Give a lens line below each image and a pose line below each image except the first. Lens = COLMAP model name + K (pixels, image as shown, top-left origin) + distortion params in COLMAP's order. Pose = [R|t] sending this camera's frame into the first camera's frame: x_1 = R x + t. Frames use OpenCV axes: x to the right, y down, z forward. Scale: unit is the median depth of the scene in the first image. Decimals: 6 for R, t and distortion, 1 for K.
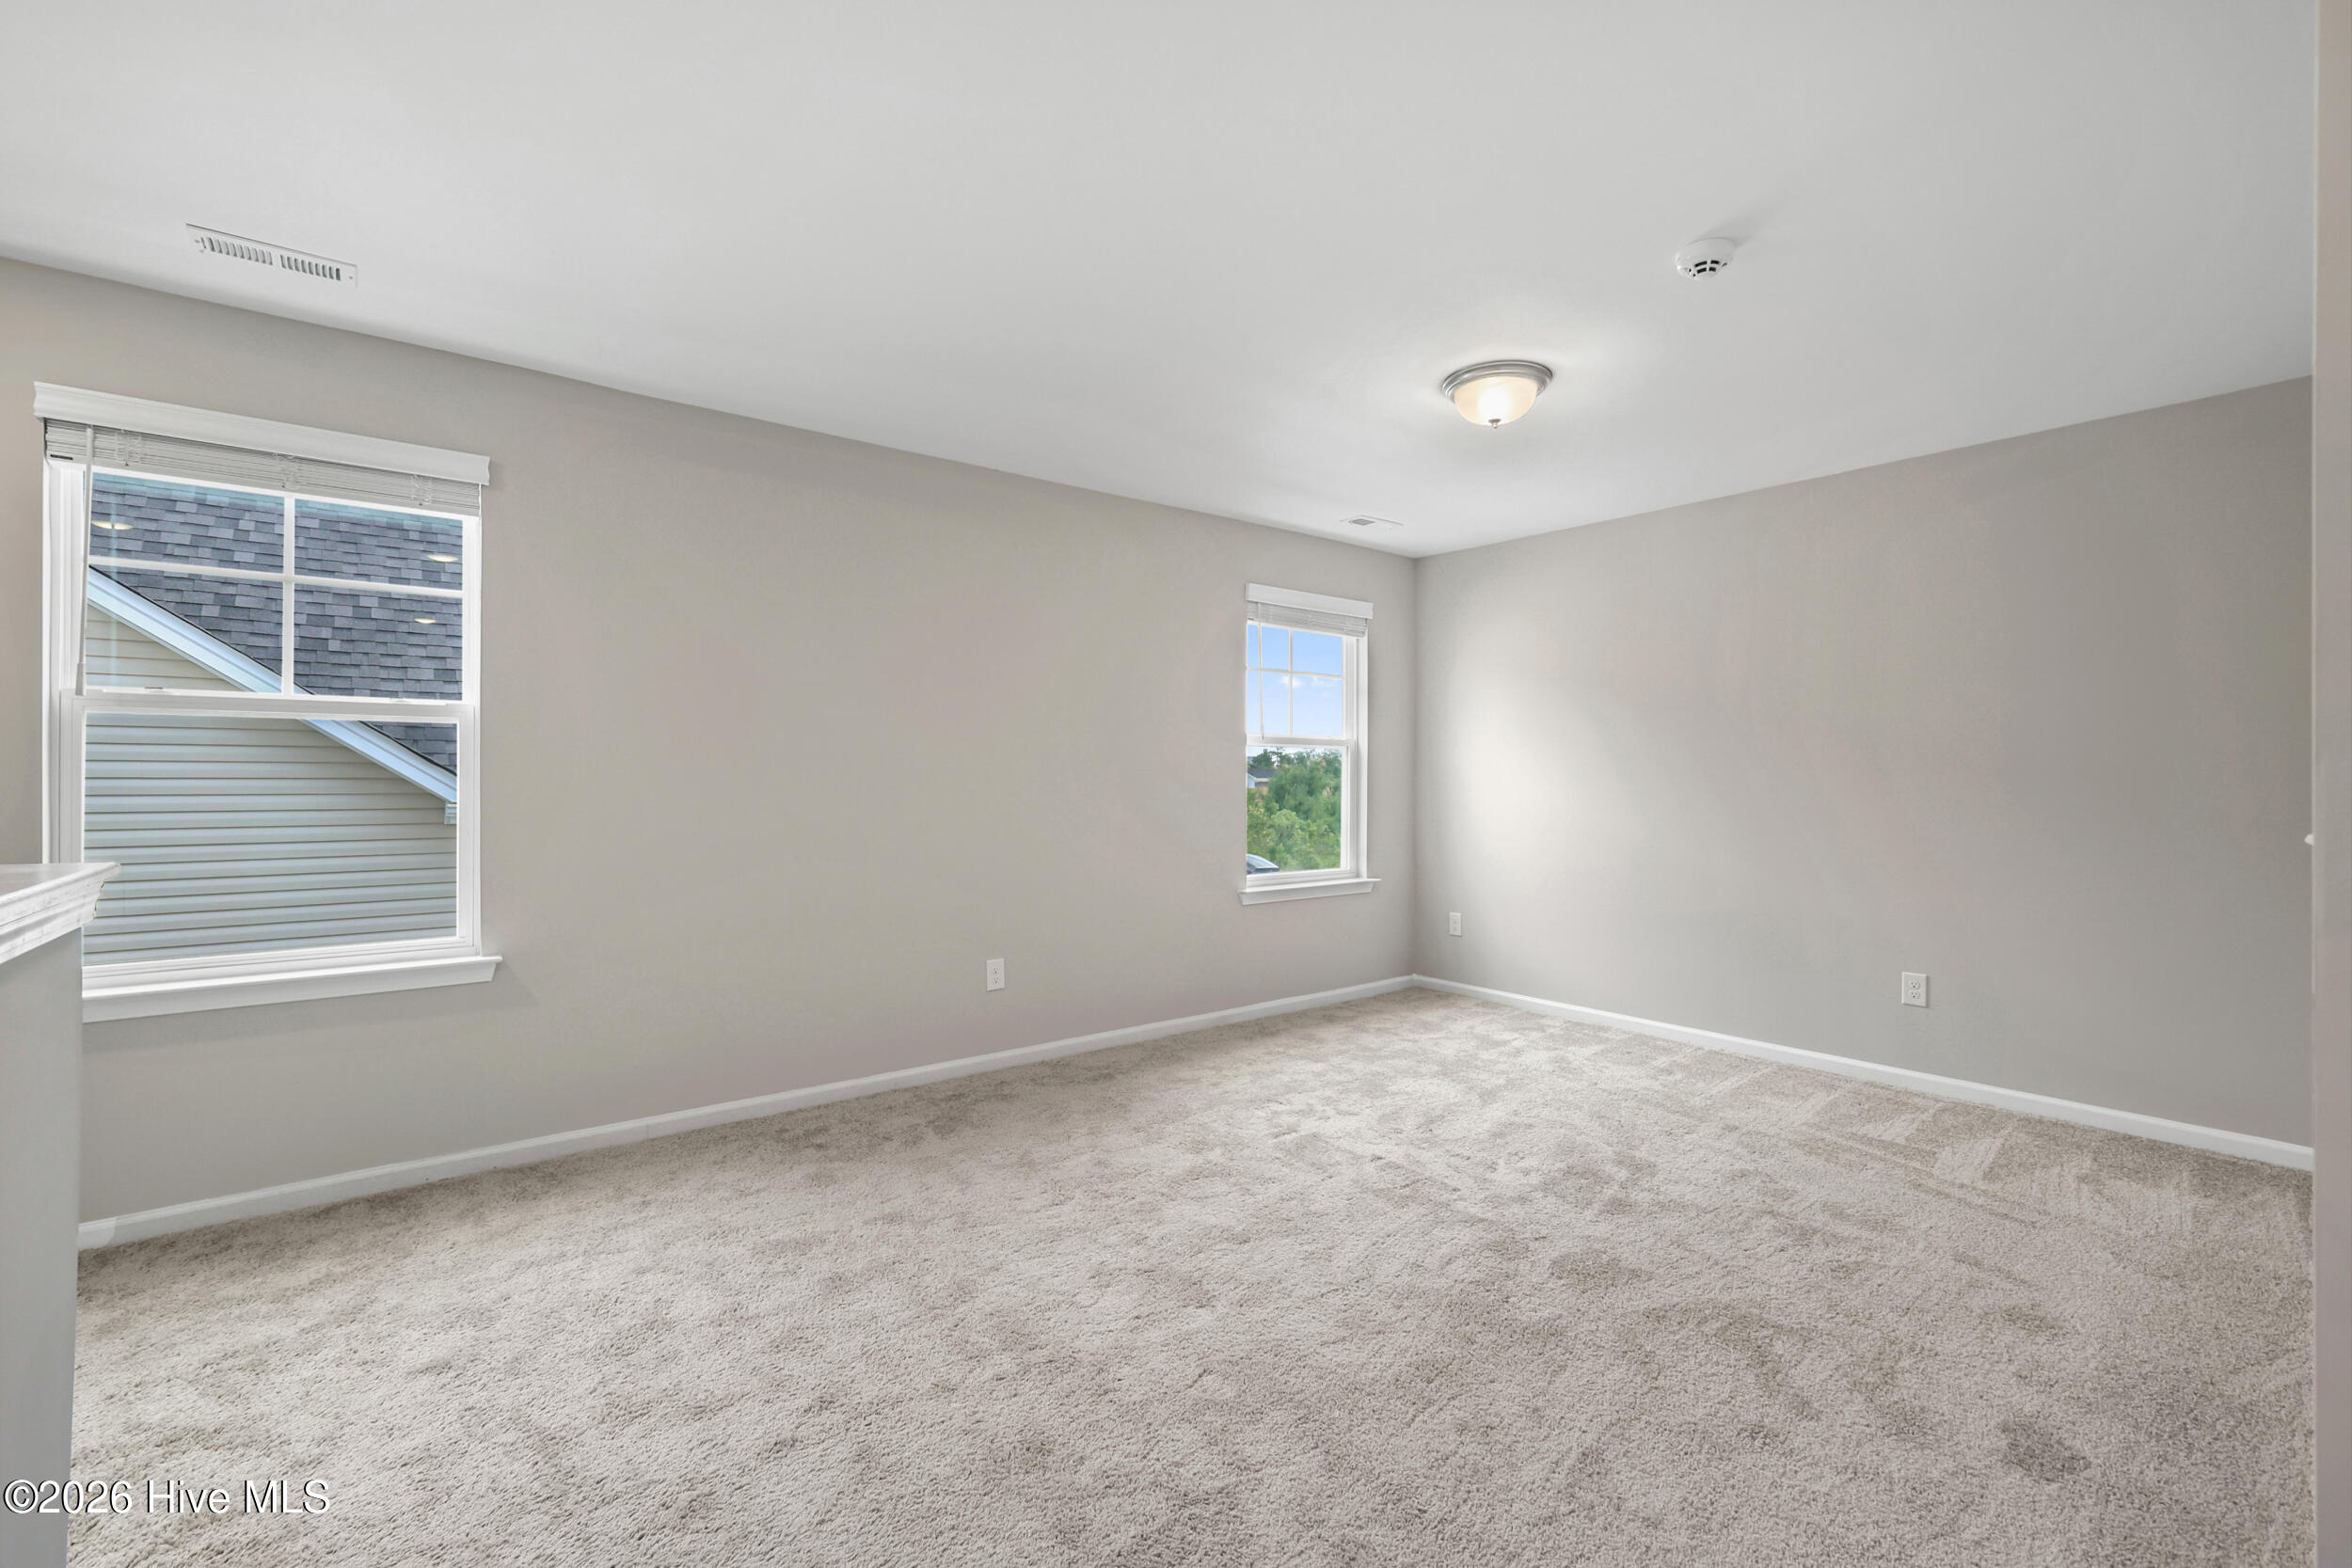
lens RADIAL K [[981.3, 0, 1075.2], [0, 981.3, 781.5], [0, 0, 1]] dist [0.002411, 0.000395]
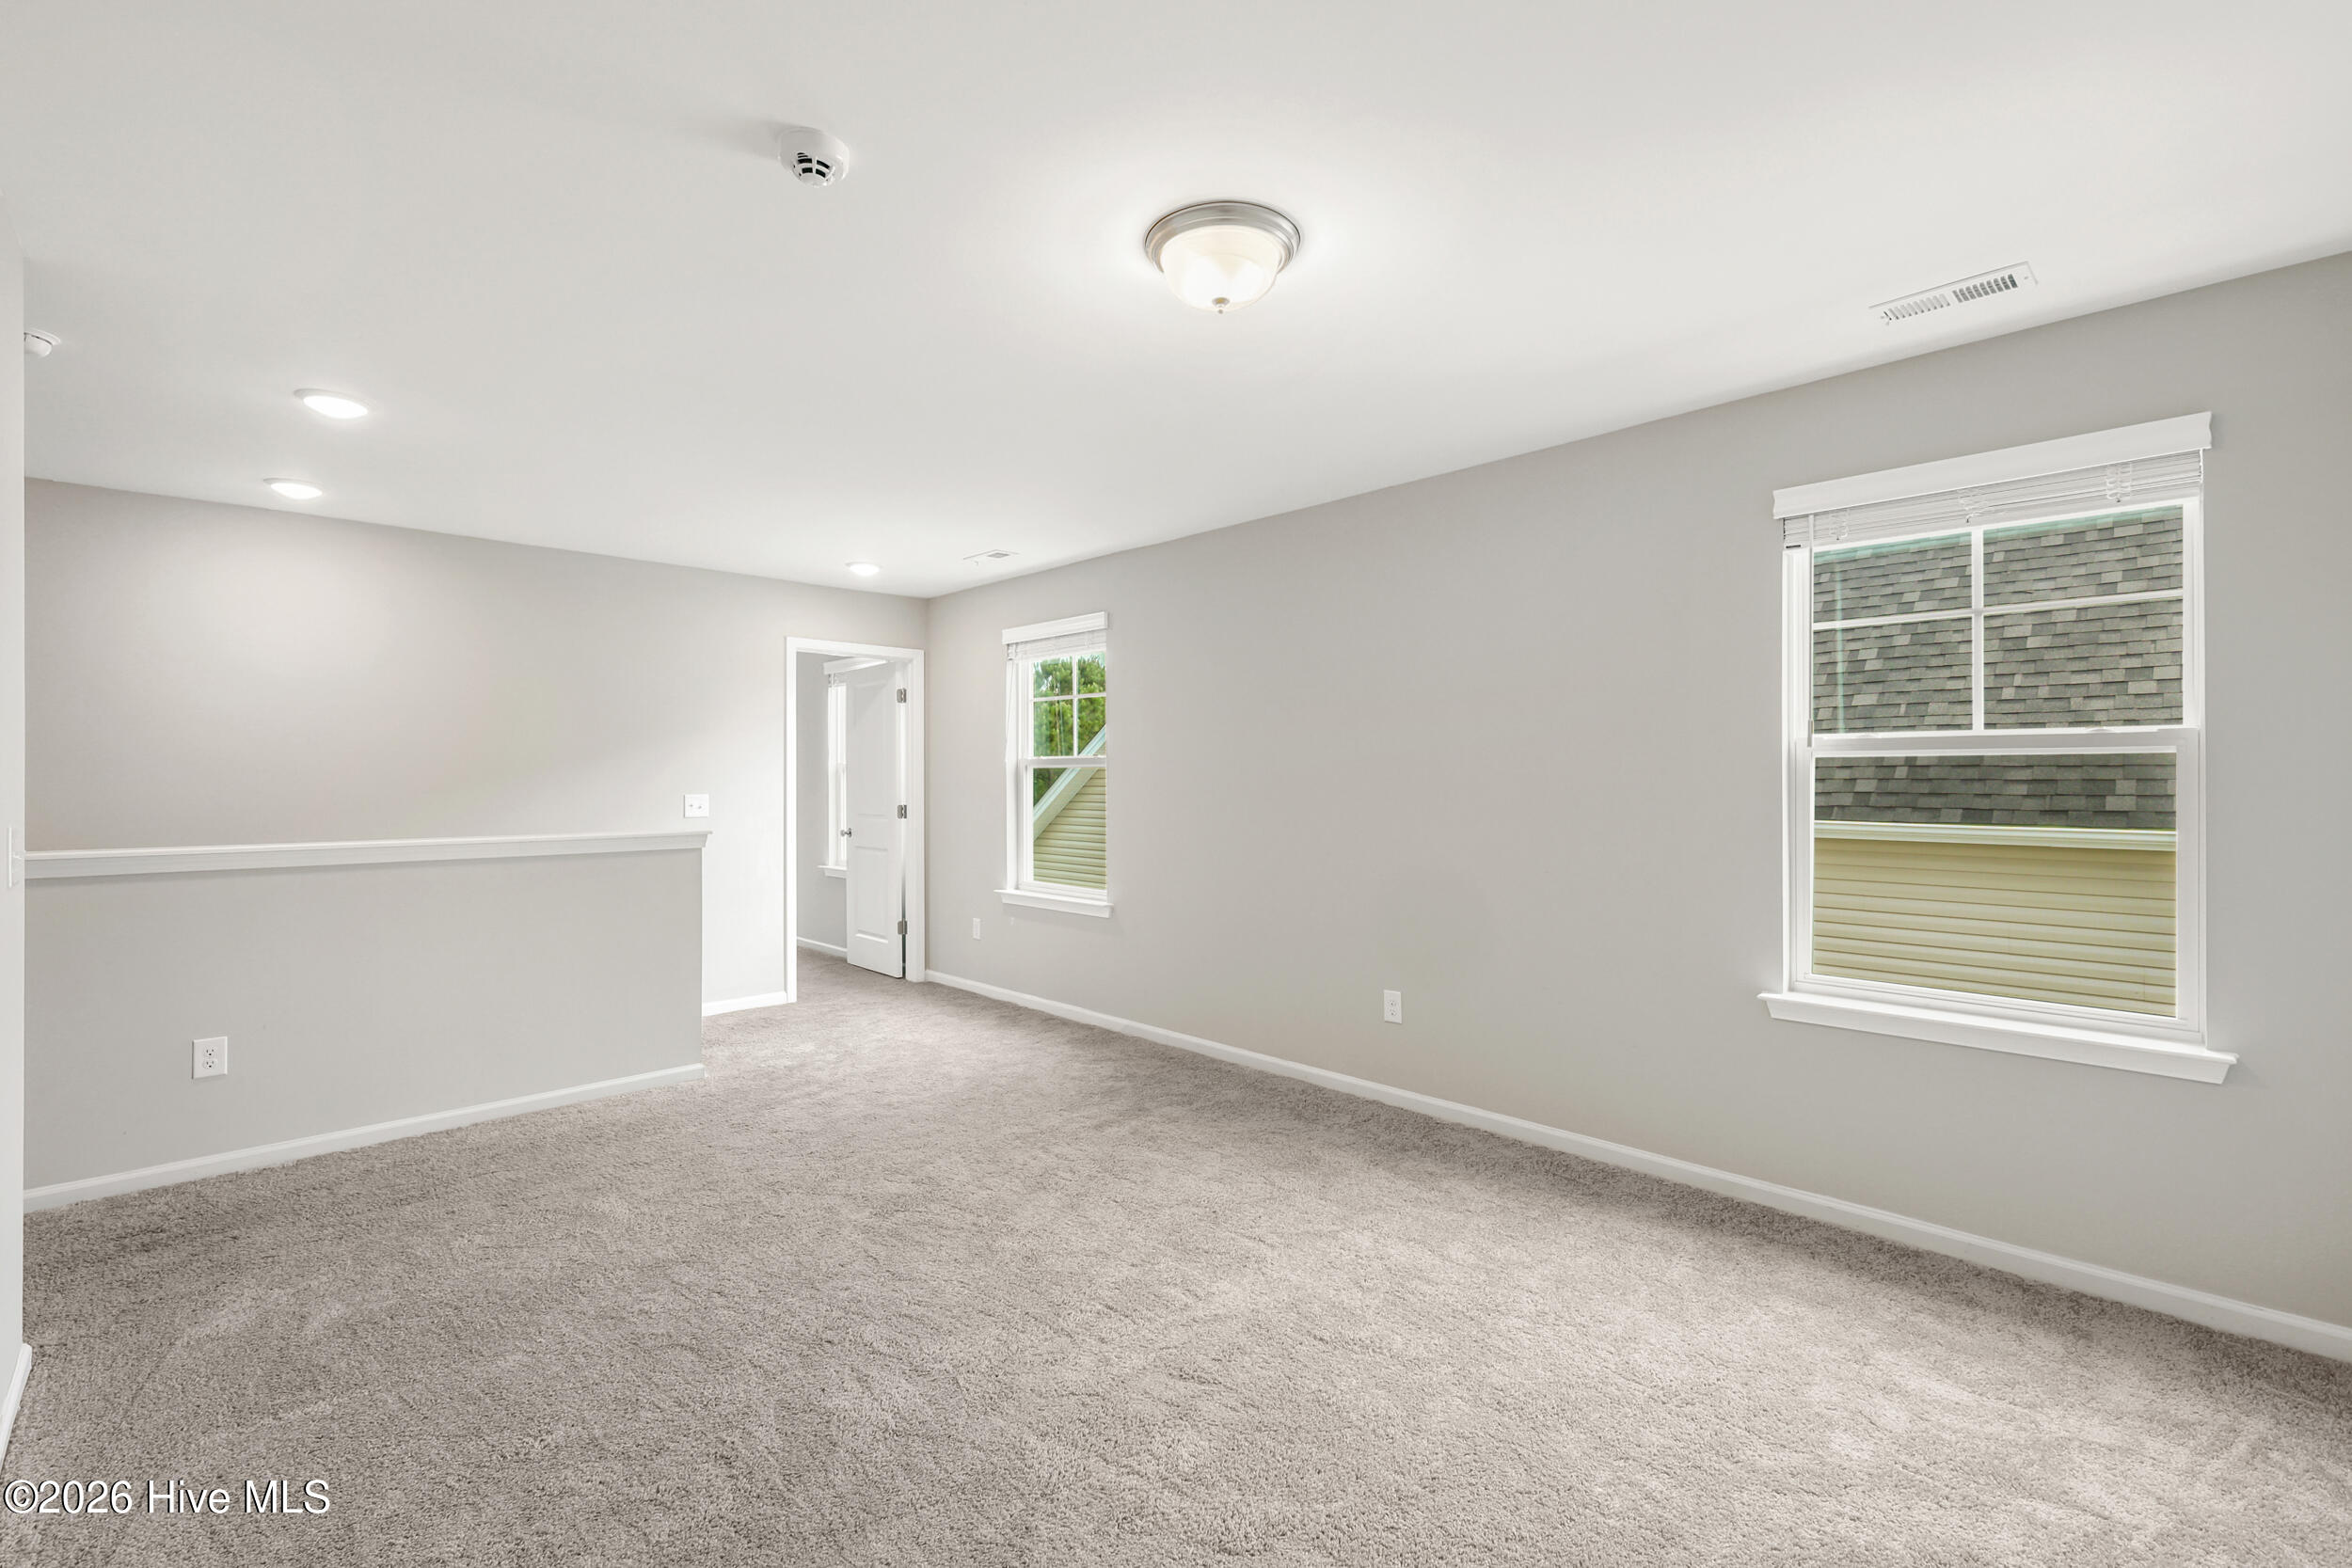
lens RADIAL K [[1038.6, 0, 1203.9], [0, 1038.6, 792.5], [0, 0, 1]] dist [0.000943, 0.000344]
pose [[0.168413, -0.005780, -0.985700, 0.098435], [-0.026365, 0.999599, -0.010366, 0.004102], [0.985364, 0.027733, 0.168193, 0.084642]]
